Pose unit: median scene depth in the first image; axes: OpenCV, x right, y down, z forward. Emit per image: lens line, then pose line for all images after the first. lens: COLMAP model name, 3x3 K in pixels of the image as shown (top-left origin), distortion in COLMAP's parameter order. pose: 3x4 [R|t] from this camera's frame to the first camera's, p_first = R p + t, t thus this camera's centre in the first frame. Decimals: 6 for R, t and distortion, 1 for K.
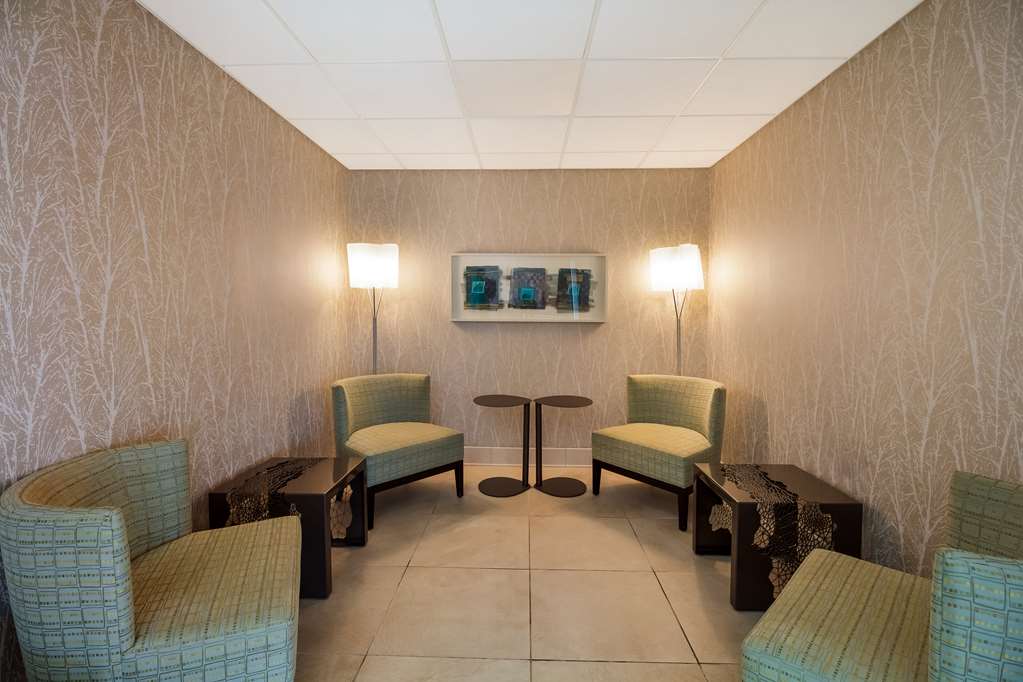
lens RADIAL K [[466.8, 0, 510.9], [0, 466.8, 325.2], [0, 0, 1]] dist [0.000587, -0.000017]
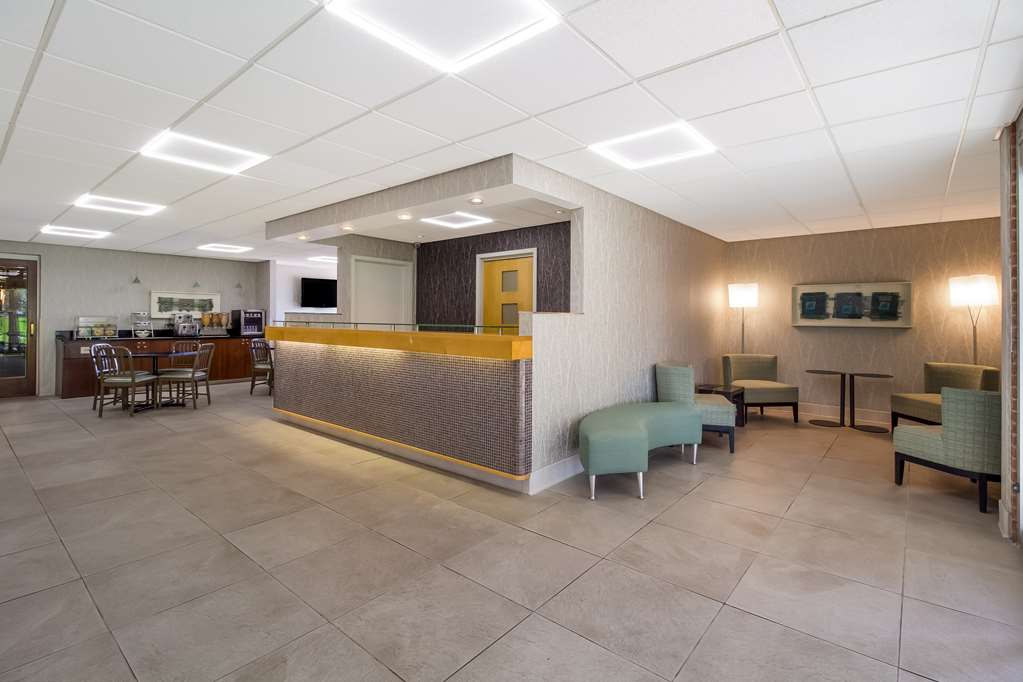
lens RADIAL K [[466.8, 0, 510.9], [0, 466.8, 325.2], [0, 0, 1]] dist [0.000587, -0.000017]
pose [[0.787377, 0.007590, -0.616424, 0.115852], [-0.022637, 0.999606, -0.016607, 0.039849], [0.616055, 0.027030, 0.787239, -0.962257]]
